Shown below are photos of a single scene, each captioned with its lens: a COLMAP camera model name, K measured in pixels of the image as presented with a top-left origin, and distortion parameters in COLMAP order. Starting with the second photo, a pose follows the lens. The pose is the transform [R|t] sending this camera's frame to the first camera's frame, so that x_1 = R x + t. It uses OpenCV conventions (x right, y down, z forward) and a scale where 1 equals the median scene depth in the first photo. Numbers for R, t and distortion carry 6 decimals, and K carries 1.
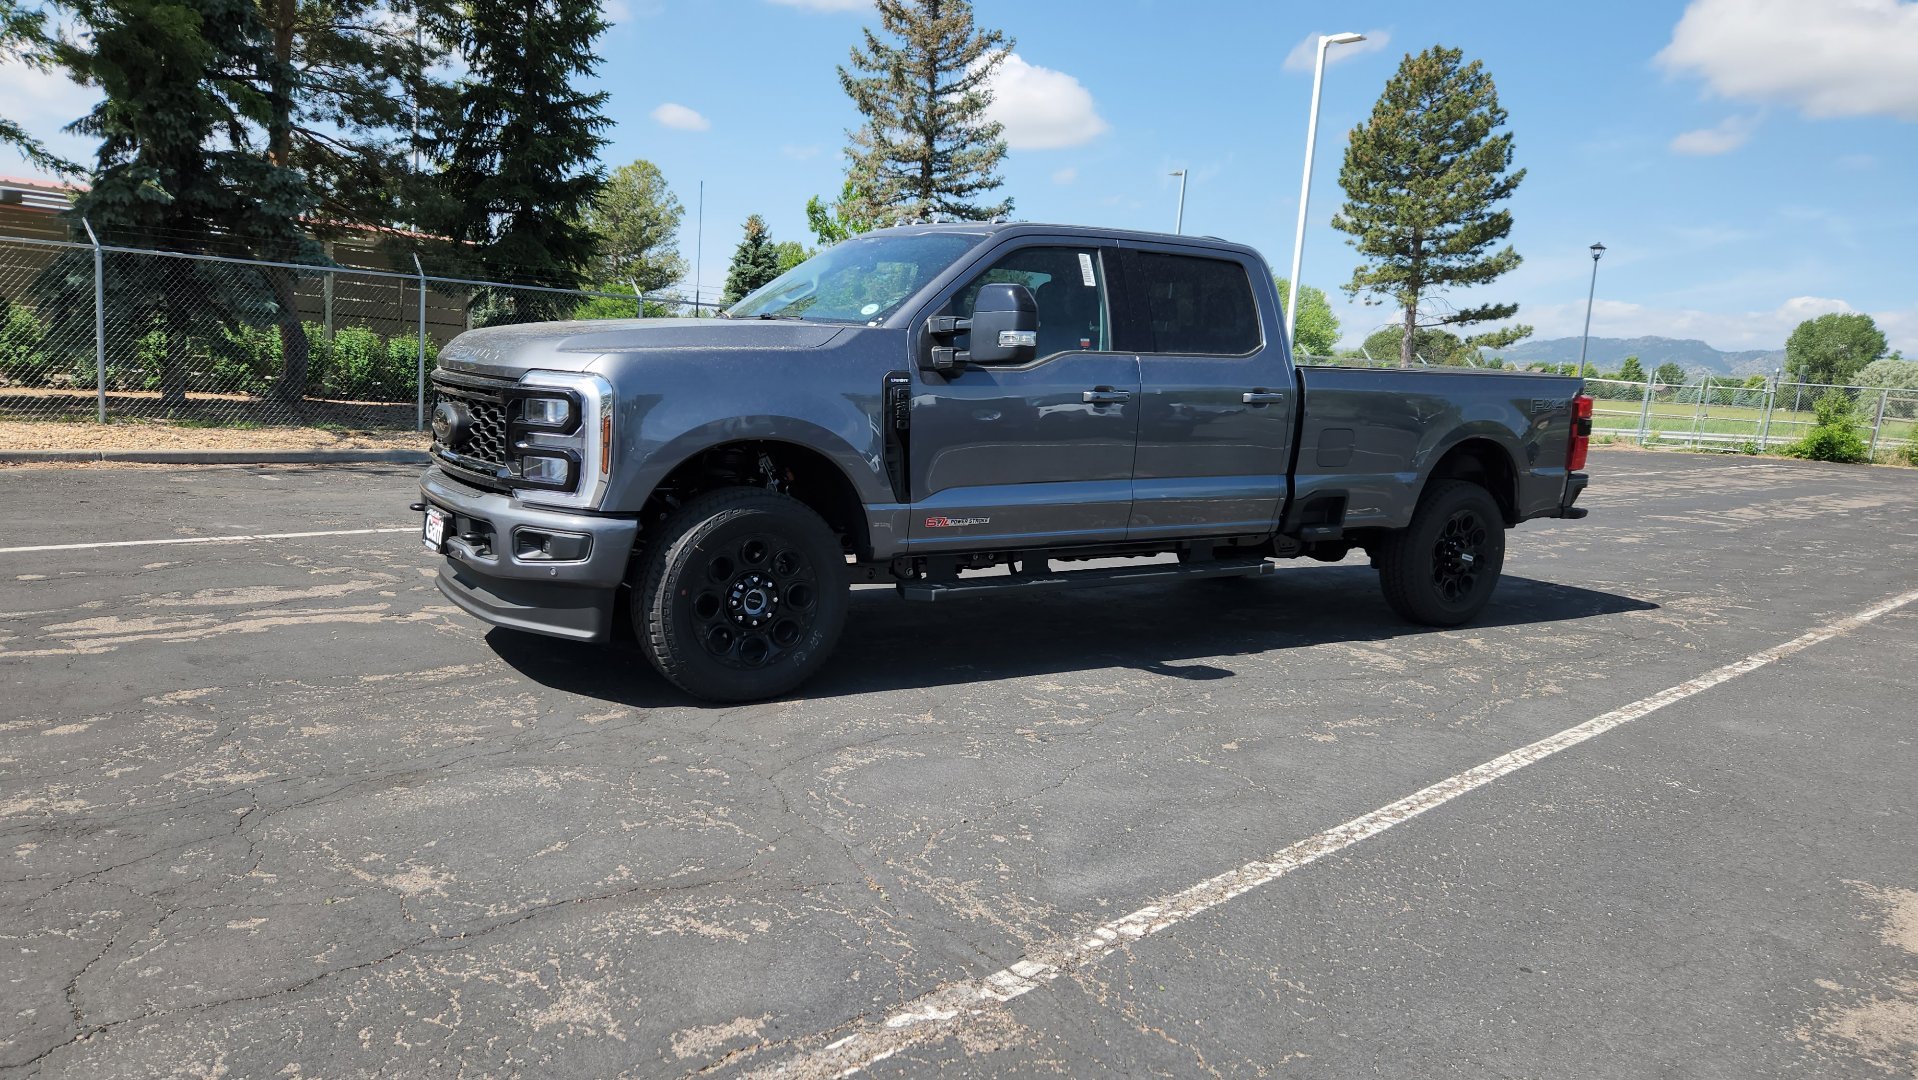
lens RADIAL K [[1283.4, 0, 931.4], [0, 1283.4, 523.5], [0, 0, 1]] dist [0.081153, -0.071130]
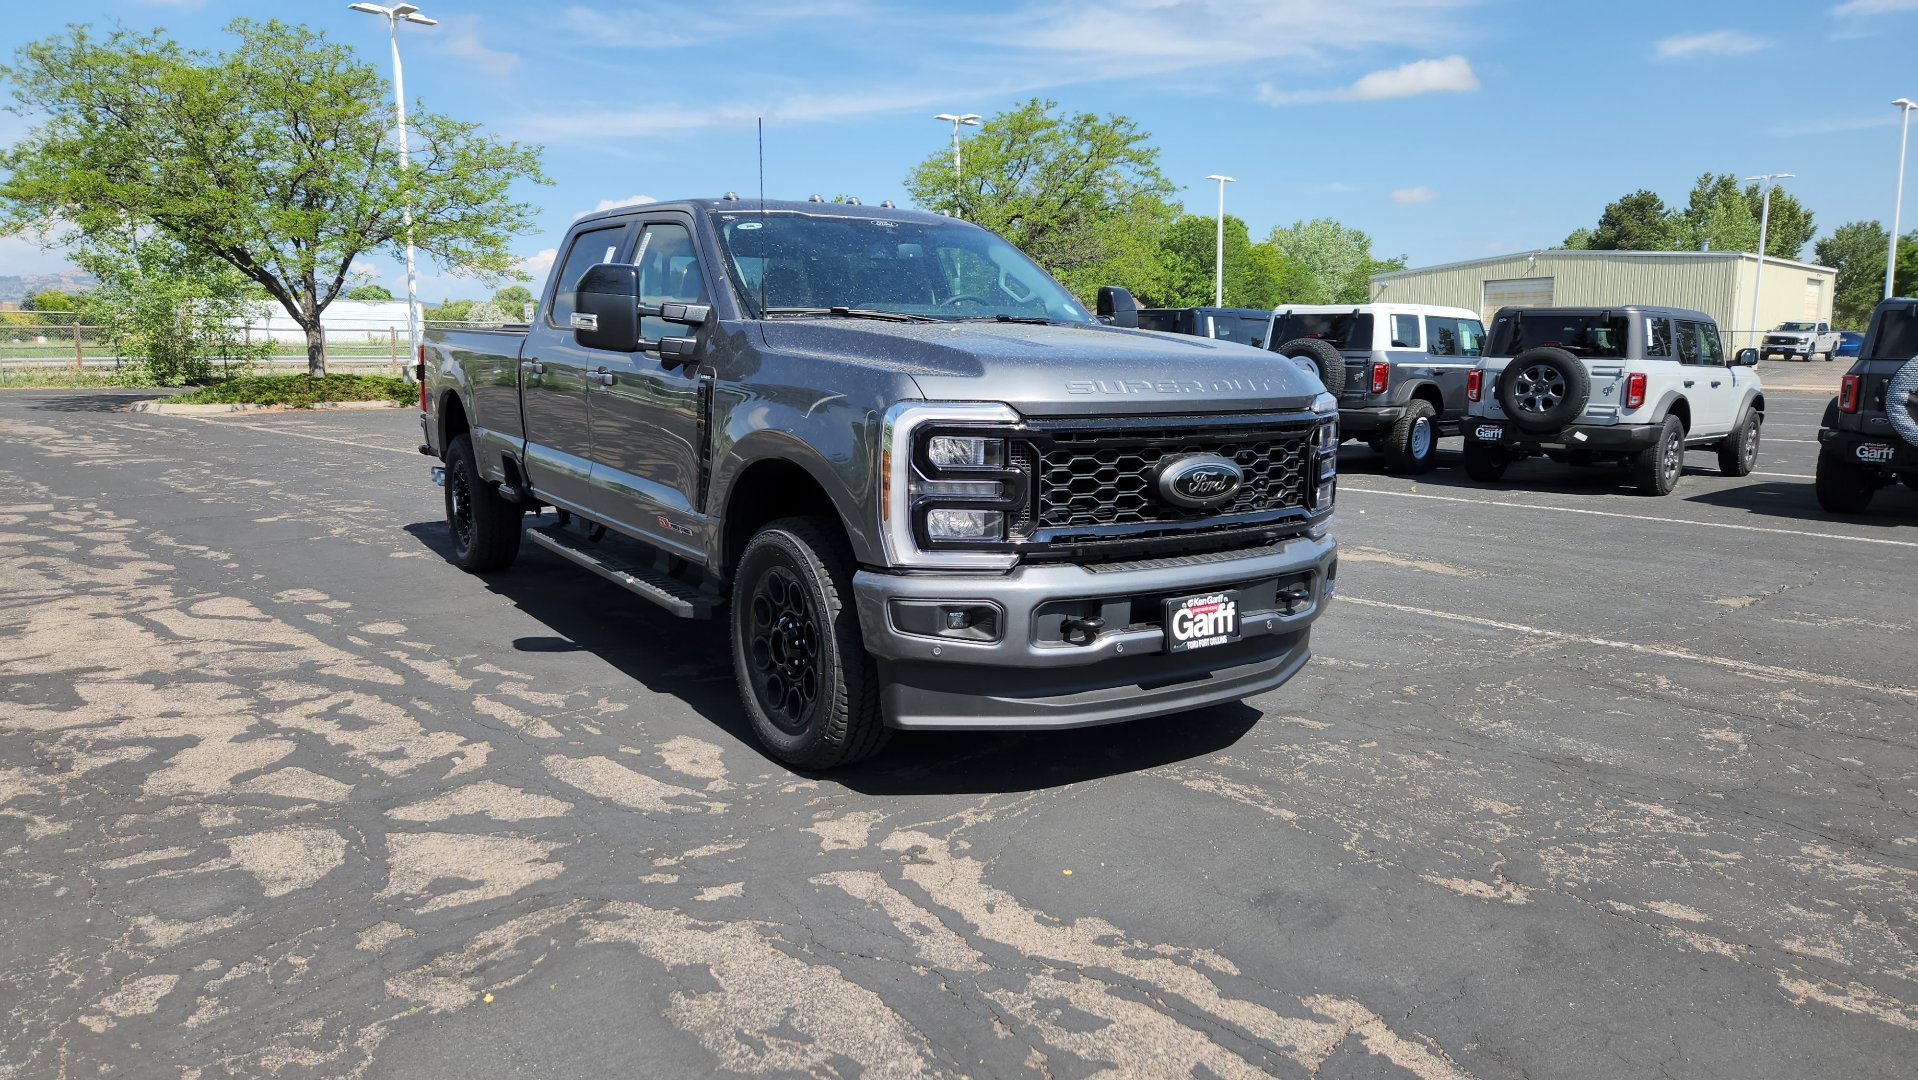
lens RADIAL K [[1285.4, 0, 932.7], [0, 1285.4, 539.1], [0, 0, 1]] dist [0.074789, -0.063478]
pose [[0.004599, -0.206868, 0.978358, -1.103364], [0.120525, 0.971351, 0.204820, -0.214734], [-0.992700, 0.116975, 0.029400, 1.115062]]
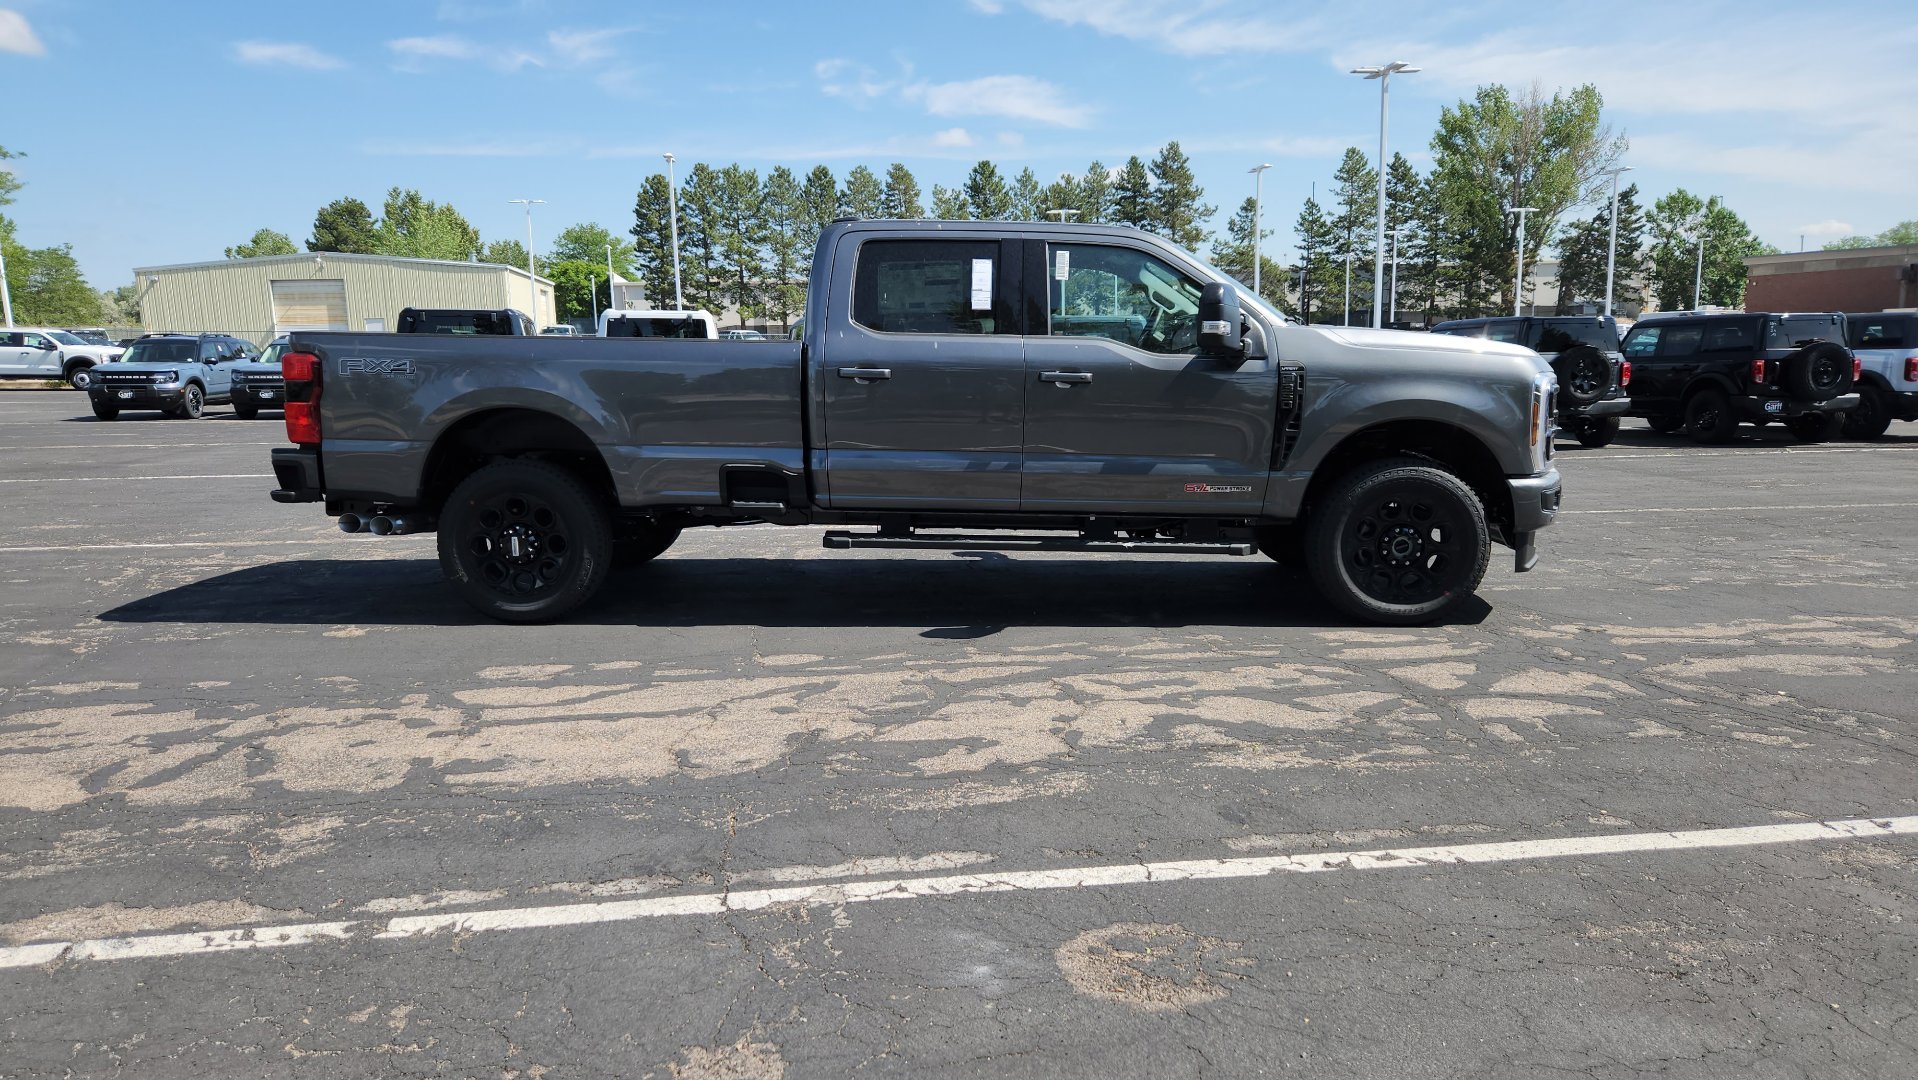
lens RADIAL K [[1287.1, 0, 934.6], [0, 1287.1, 552.8], [0, 0, 1]] dist [0.077846, -0.066762]
pose [[-0.812696, -0.145178, 0.564312, -0.655284], [0.031686, 0.956020, 0.291584, -0.355133], [-0.581825, 0.254850, -0.772354, 2.425386]]
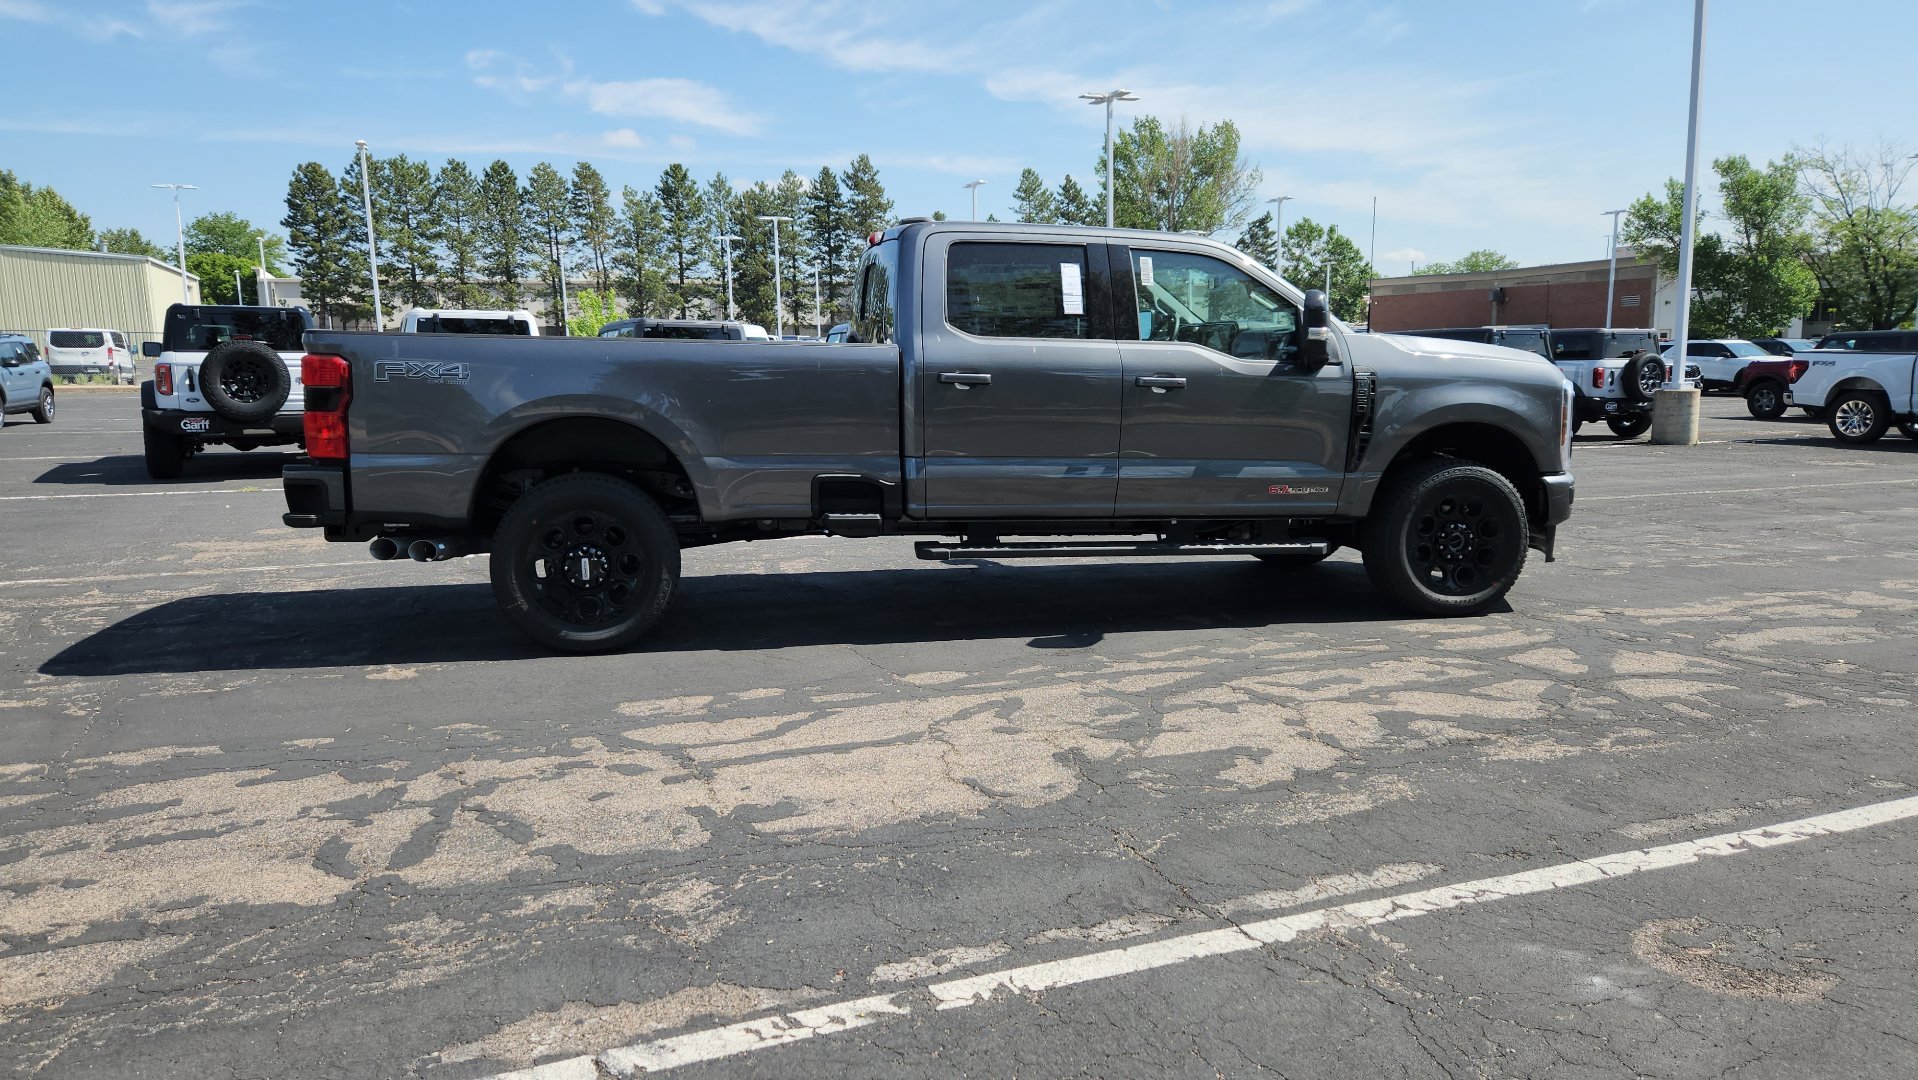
lens RADIAL K [[1284.0, 0, 926.3], [0, 1284.0, 546.0], [0, 0, 1]] dist [0.080189, -0.071995]
pose [[-0.926877, -0.113630, 0.357753, -0.301045], [-0.007551, 0.958532, 0.284885, -0.352258], [-0.375289, 0.261352, -0.889299, 2.577846]]
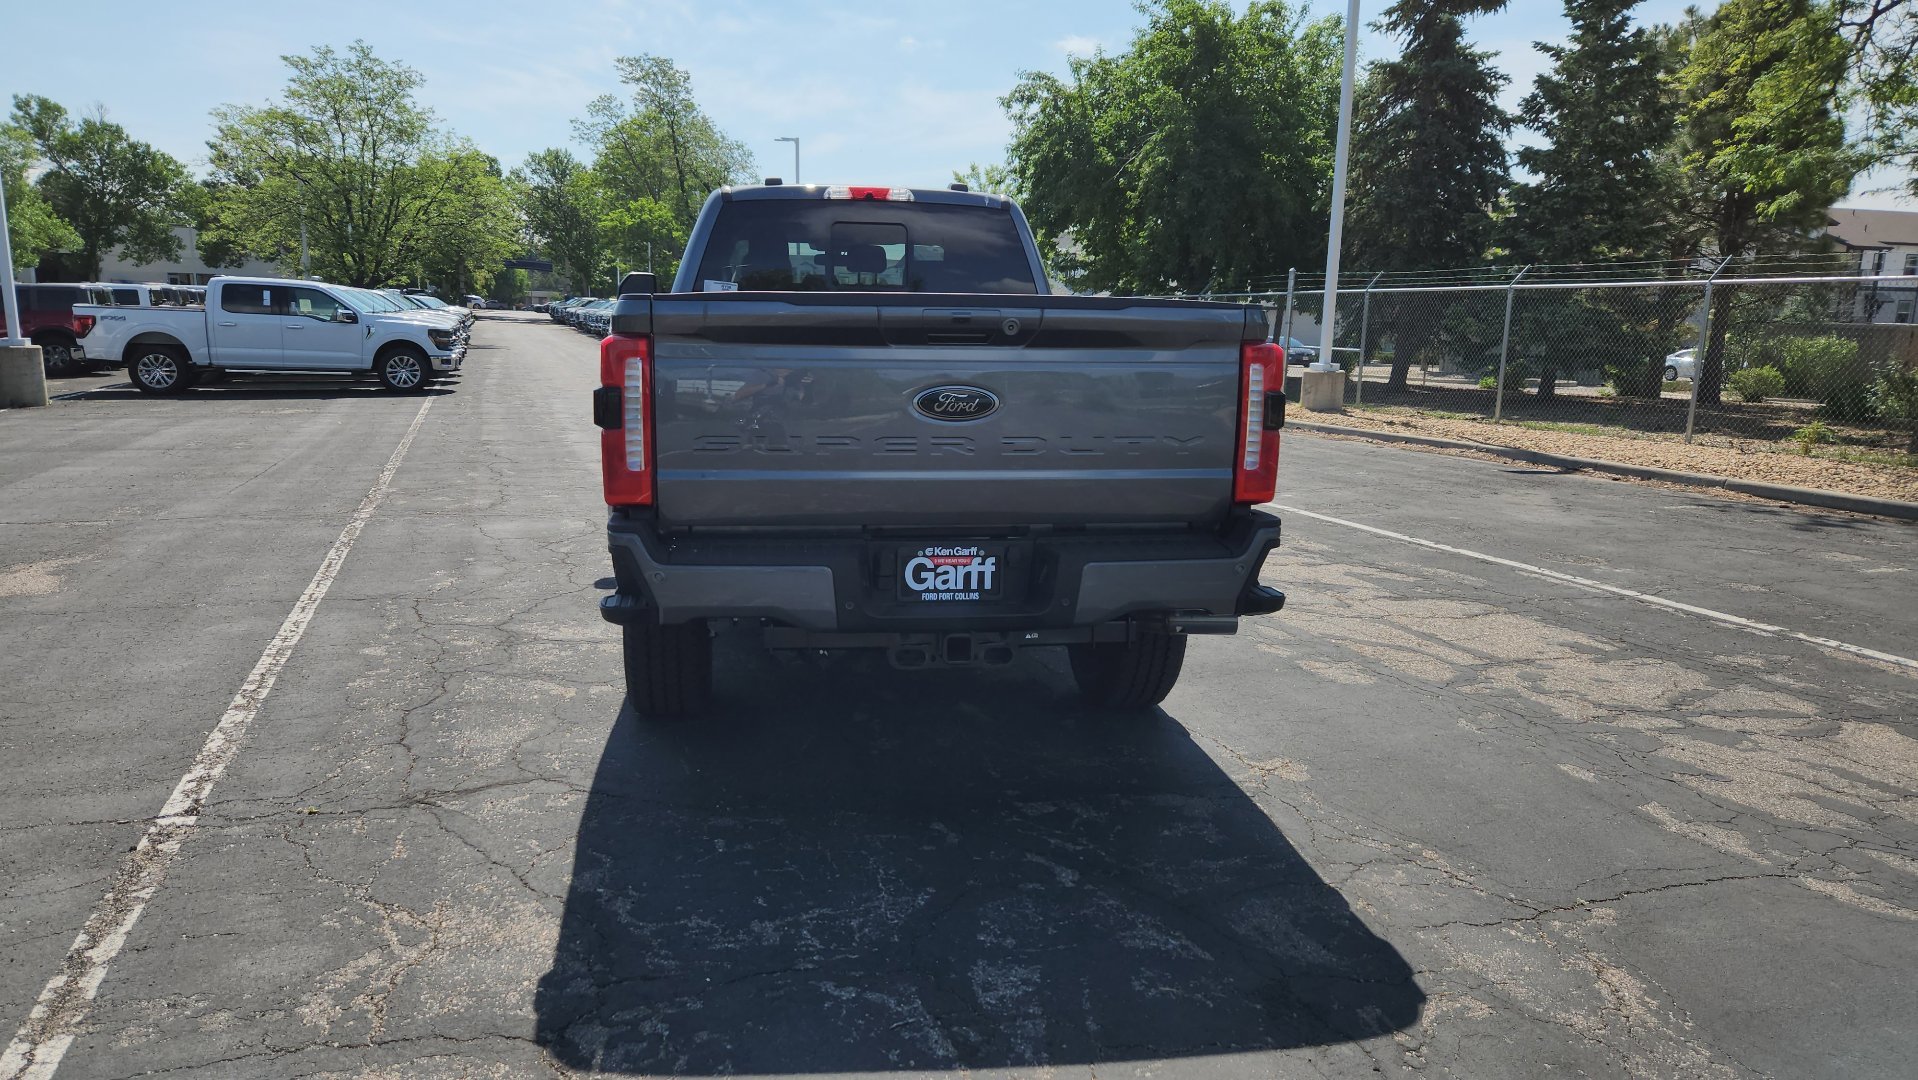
lens RADIAL K [[1279.1, 0, 936.0], [0, 1279.1, 562.5], [0, 0, 1]] dist [0.068956, -0.054543]
pose [[-0.420370, 0.100667, -0.901751, 1.267460], [-0.157891, 0.970548, 0.181952, -0.178020], [0.893510, 0.218865, -0.392095, 1.913111]]
